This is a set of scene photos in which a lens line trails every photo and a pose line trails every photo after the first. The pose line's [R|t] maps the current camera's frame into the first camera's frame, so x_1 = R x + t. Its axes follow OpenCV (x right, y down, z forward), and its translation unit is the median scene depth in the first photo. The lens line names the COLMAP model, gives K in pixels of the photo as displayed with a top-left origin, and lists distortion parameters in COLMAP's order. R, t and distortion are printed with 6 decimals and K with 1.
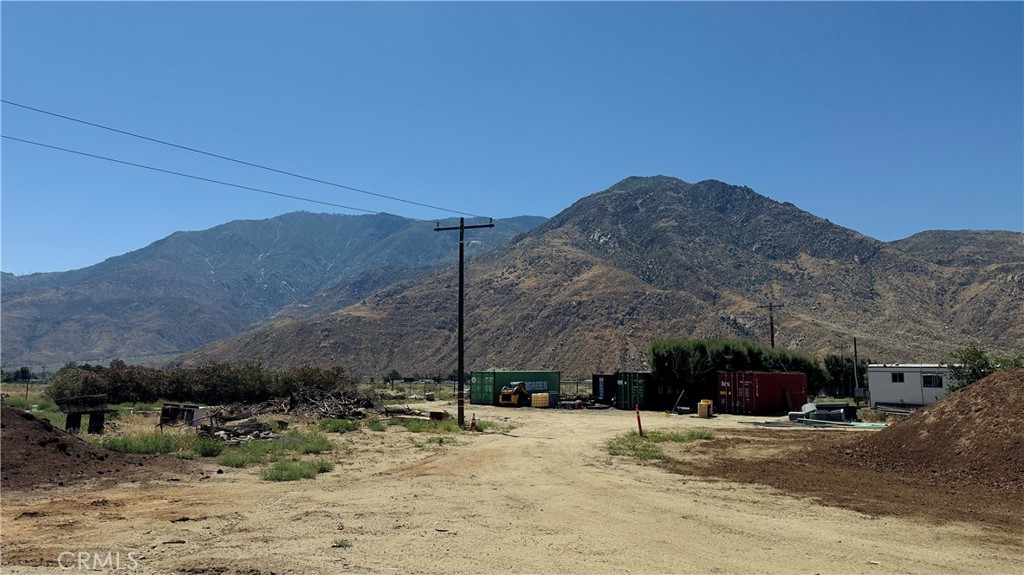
lens RADIAL K [[719.1, 0, 518.1], [0, 719.1, 285.5], [0, 0, 1]] dist [0.038008, -0.056864]
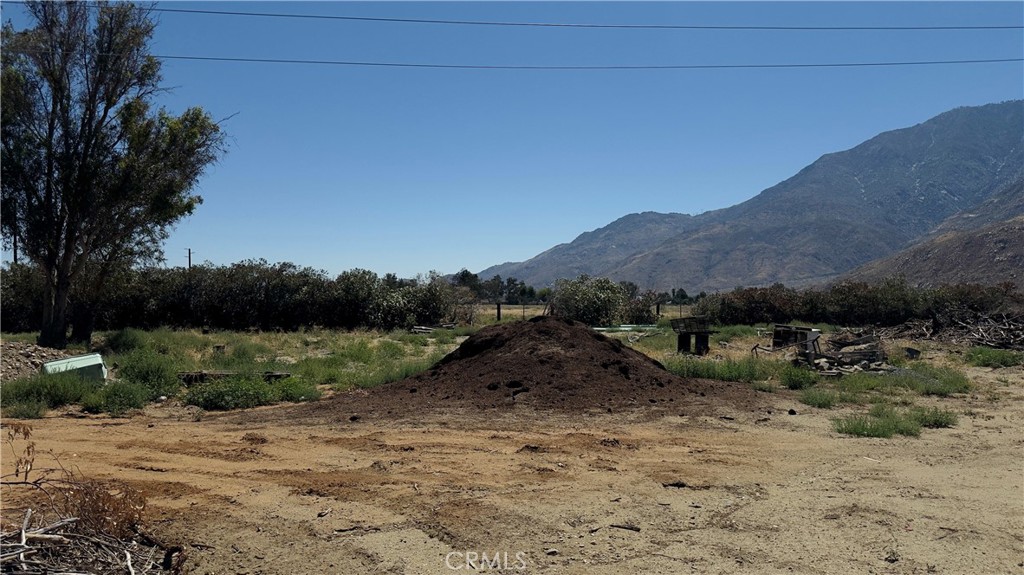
lens RADIAL K [[719.1, 0, 515.7], [0, 719.1, 283.5], [0, 0, 1]] dist [0.038008, -0.056864]
pose [[0.655780, -0.030373, -0.754341, -0.003081], [0.109540, 0.992445, 0.055267, 0.015685], [0.746963, -0.118873, 0.654152, 0.104614]]
